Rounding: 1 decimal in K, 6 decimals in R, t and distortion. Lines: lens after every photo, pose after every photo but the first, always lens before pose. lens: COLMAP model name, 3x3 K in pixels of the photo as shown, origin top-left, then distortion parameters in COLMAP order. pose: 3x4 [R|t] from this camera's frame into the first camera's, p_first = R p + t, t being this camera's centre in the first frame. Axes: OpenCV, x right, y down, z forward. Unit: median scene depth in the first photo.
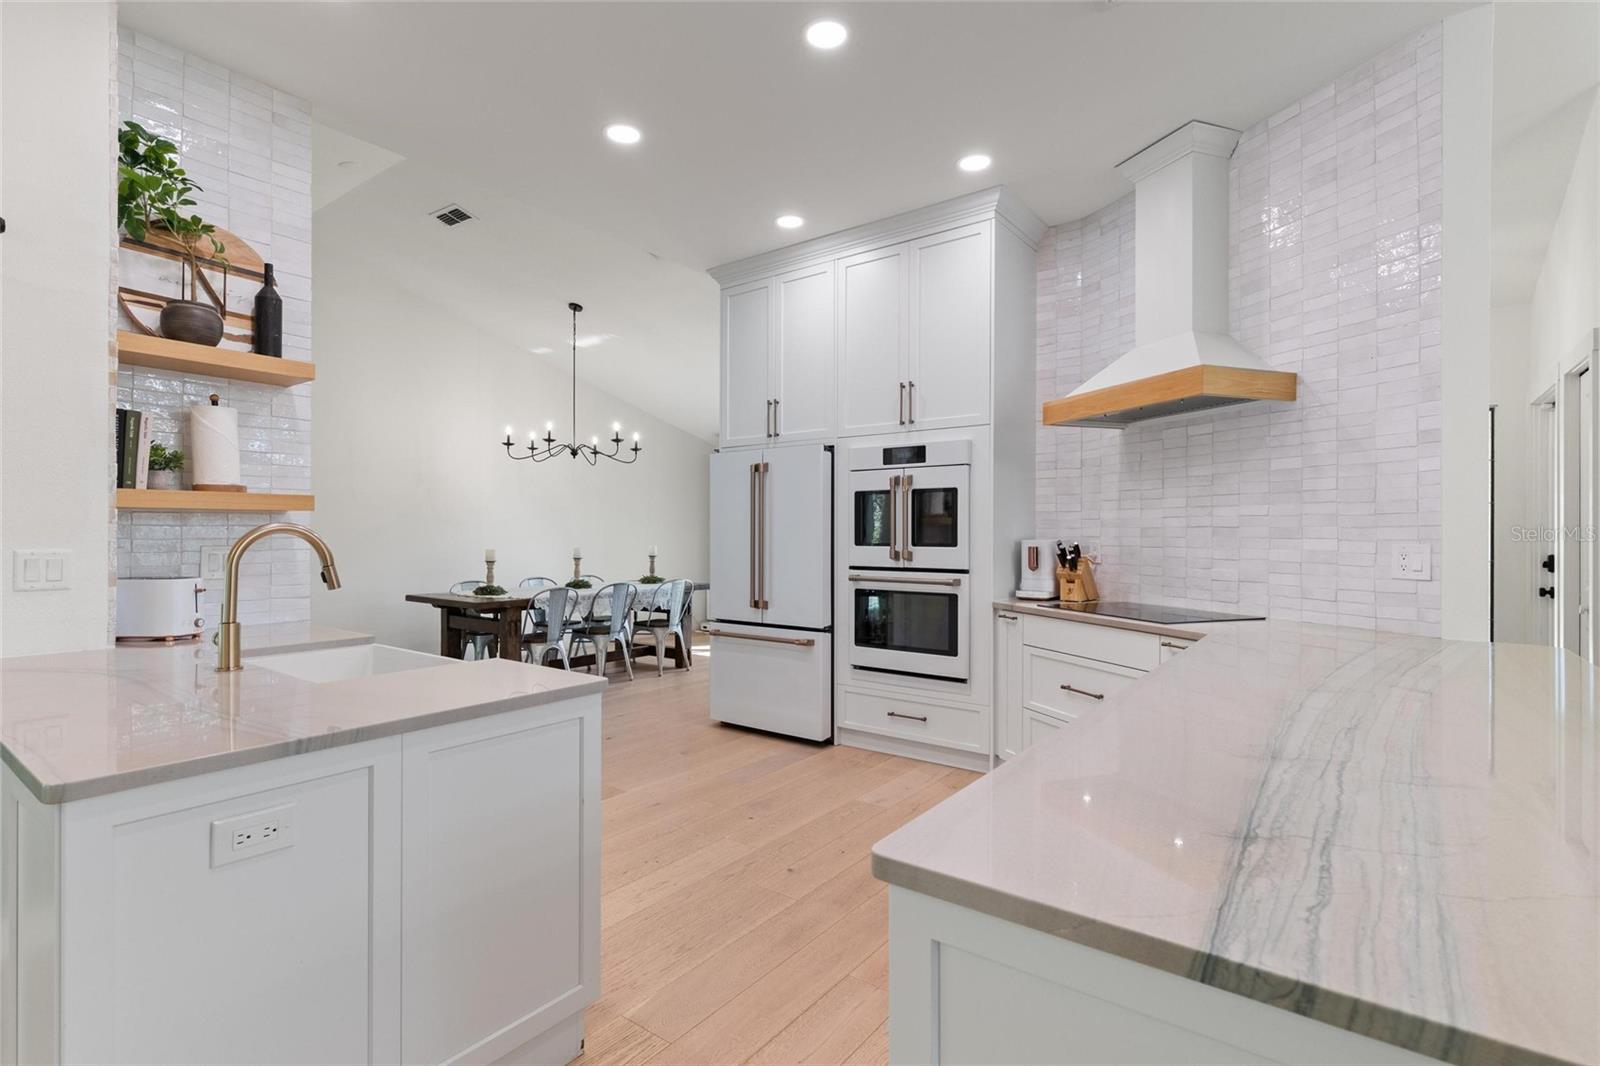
lens RADIAL K [[766.2, 0, 788.0], [0, 766.2, 529.6], [0, 0, 1]] dist [0.002594, -0.000015]
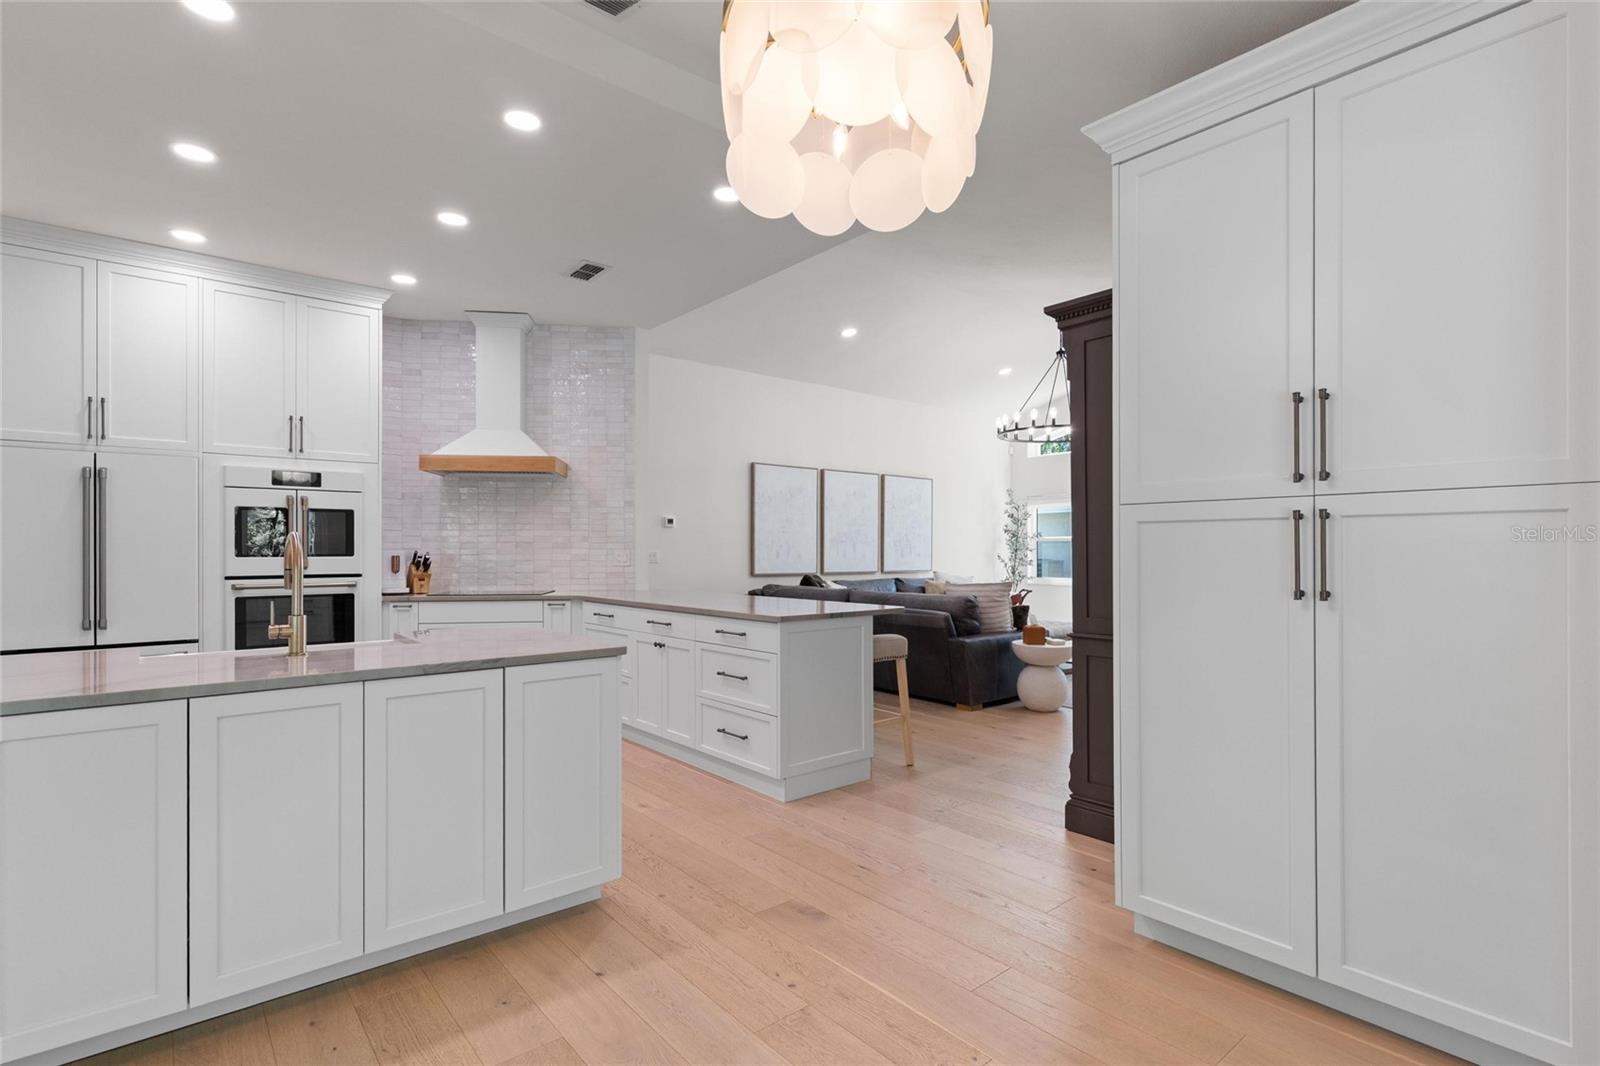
lens RADIAL K [[766.2, 0, 812.2], [0, 766.2, 549.9], [0, 0, 1]] dist [0.002594, -0.000015]
pose [[0.213337, -0.002635, 0.976975, -0.868700], [-0.001822, 0.999994, 0.003094, 0.006524], [-0.976977, -0.002440, 0.213331, -0.021359]]
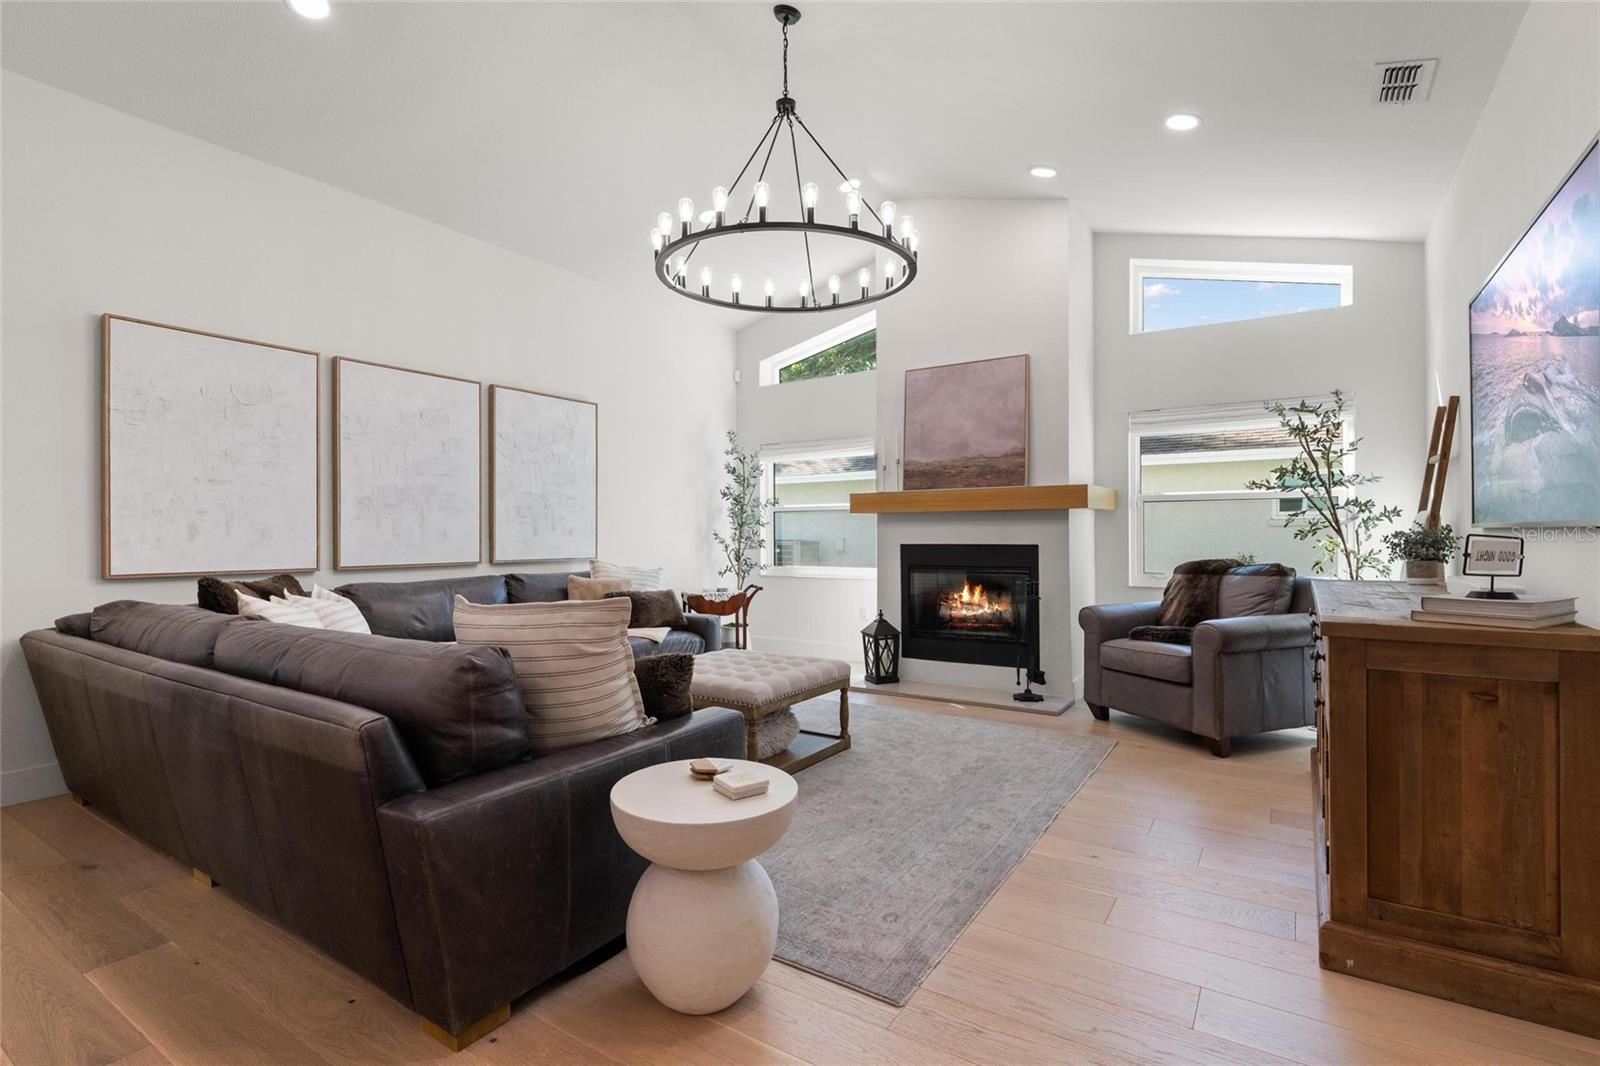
lens RADIAL K [[741.1, 0, 809.4], [0, 741.1, 536.6], [0, 0, 1]] dist [-0.000555, 0.000201]
pose [[-0.073878, -0.008608, 0.997230, 0.210621], [0.001814, 0.999960, 0.008766, 0.027316], [-0.997266, 0.002457, -0.073860, -0.175352]]
